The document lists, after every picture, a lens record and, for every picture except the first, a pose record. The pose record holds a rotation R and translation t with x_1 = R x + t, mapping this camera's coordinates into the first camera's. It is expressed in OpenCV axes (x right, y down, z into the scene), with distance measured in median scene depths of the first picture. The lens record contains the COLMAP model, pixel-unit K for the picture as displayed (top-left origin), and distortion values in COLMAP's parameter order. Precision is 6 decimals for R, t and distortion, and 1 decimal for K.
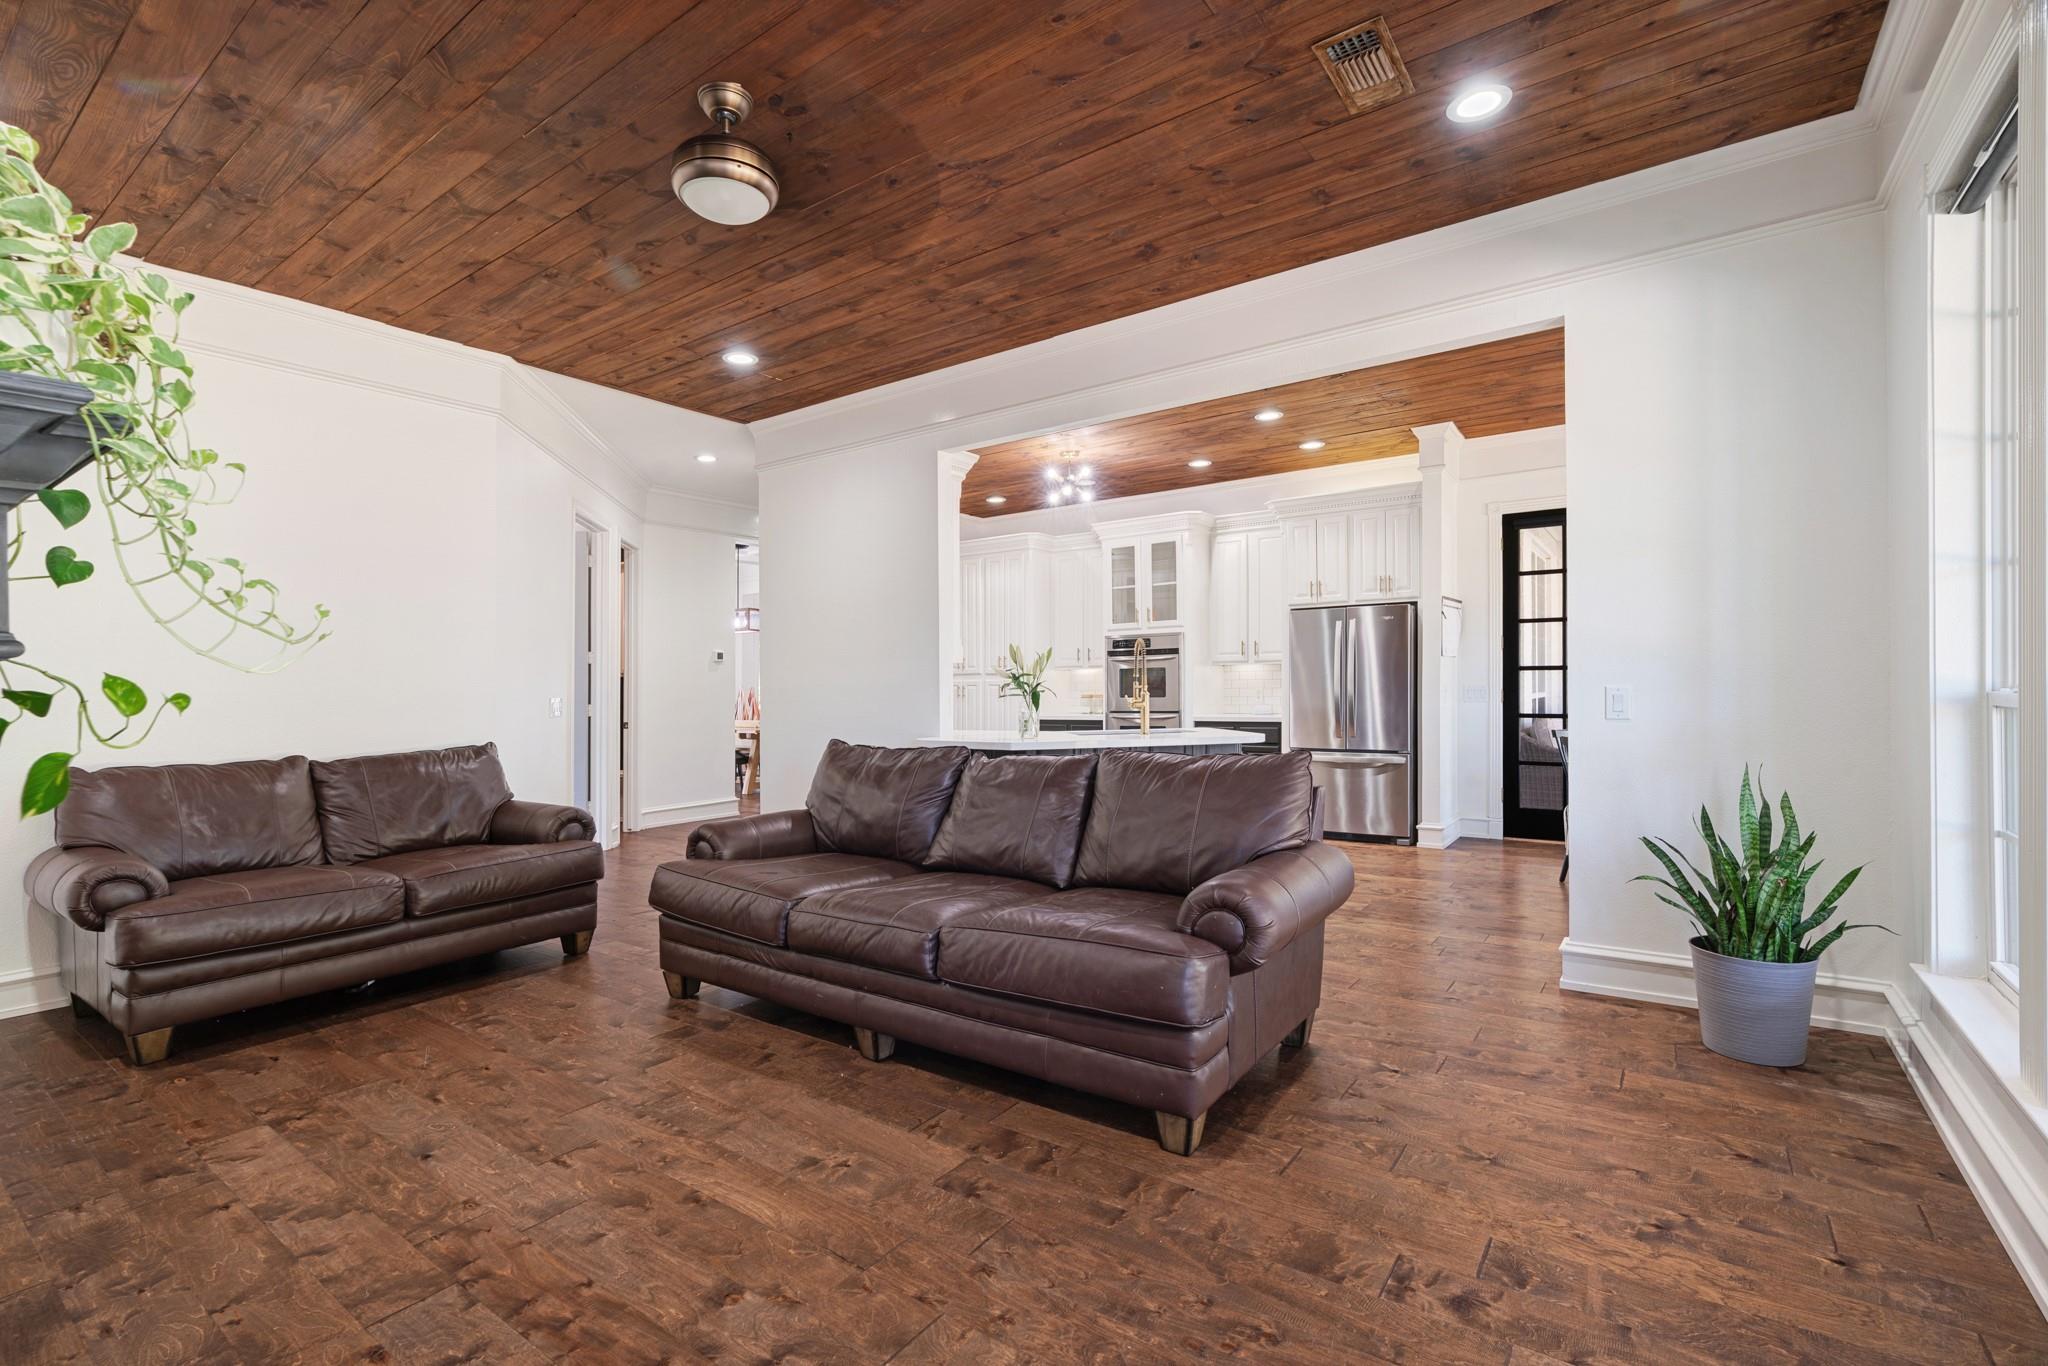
lens RADIAL K [[931.5, 0, 1024.7], [0, 931.5, 688.6], [0, 0, 1]] dist [-0.014557, 0.000554]
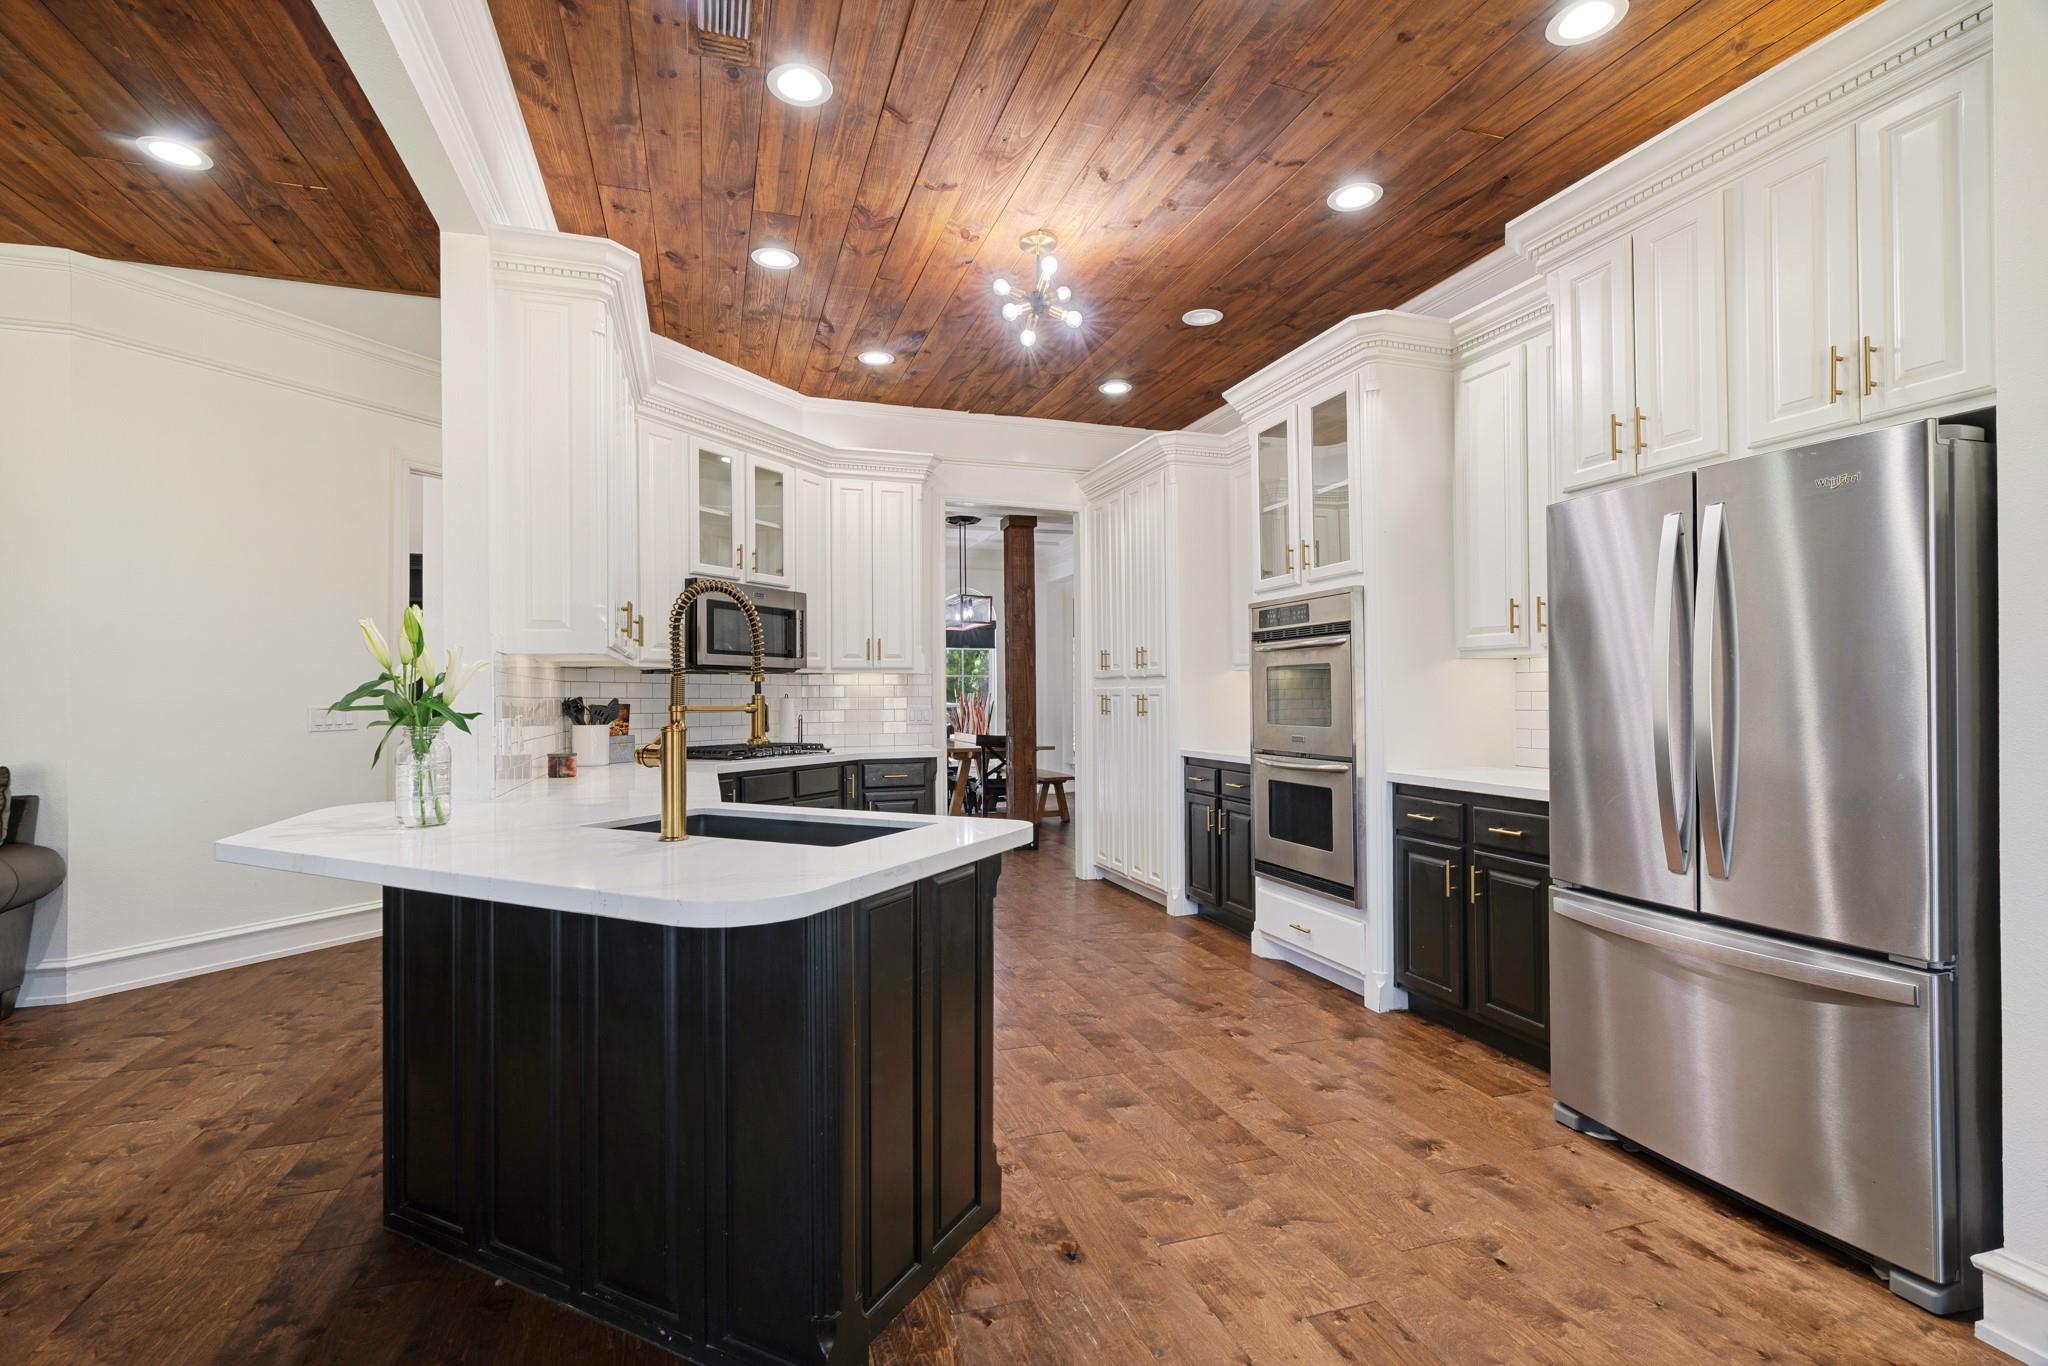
lens RADIAL K [[931.5, 0, 1019.7], [0, 931.5, 668.7], [0, 0, 1]] dist [-0.014557, 0.000554]
pose [[0.803423, -0.003211, -0.595400, 0.303368], [-0.013200, 0.999644, -0.023203, -0.007480], [0.595262, 0.026501, 0.803094, 0.533198]]
